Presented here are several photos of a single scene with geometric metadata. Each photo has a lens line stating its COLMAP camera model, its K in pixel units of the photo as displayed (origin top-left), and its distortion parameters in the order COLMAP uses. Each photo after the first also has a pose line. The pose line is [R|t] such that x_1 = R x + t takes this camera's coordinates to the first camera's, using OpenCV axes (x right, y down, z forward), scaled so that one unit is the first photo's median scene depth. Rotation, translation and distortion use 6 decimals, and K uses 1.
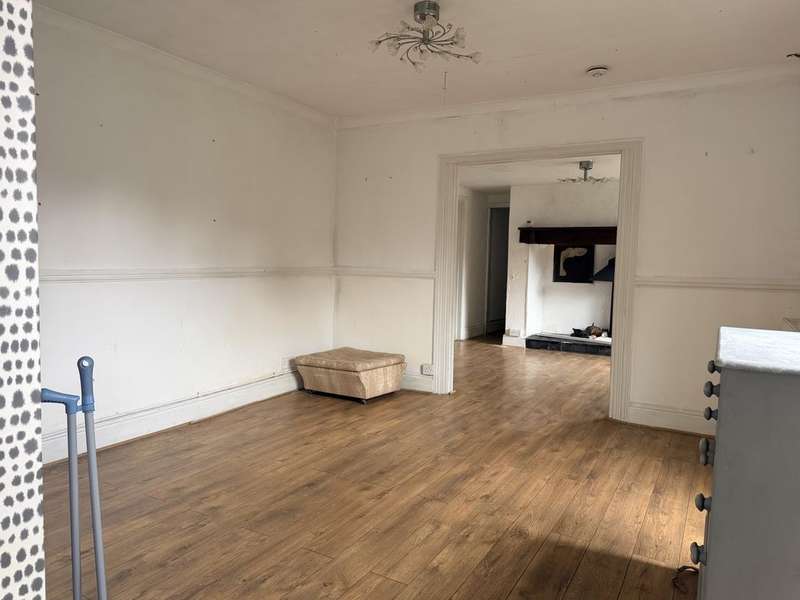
lens RADIAL K [[560.6, 0, 399.8], [0, 560.6, 299.9], [0, 0, 1]] dist [-0.070585, -0.005494]
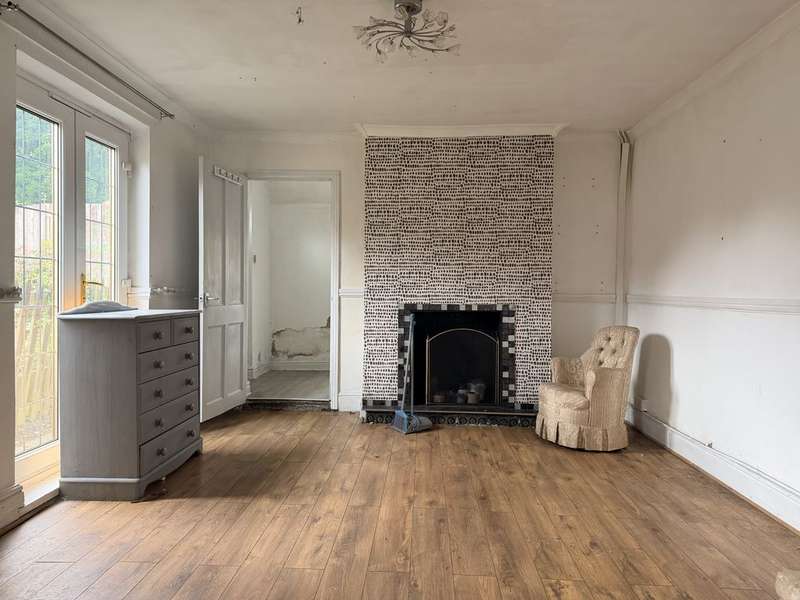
lens RADIAL K [[560.6, 0, 401.0], [0, 560.6, 300.2], [0, 0, 1]] dist [-0.070585, -0.005494]
pose [[-0.886849, -0.020067, -0.461623, 0.462543], [-0.065187, 0.994498, 0.082003, -0.107065], [0.457437, 0.102816, -0.883278, 1.829632]]
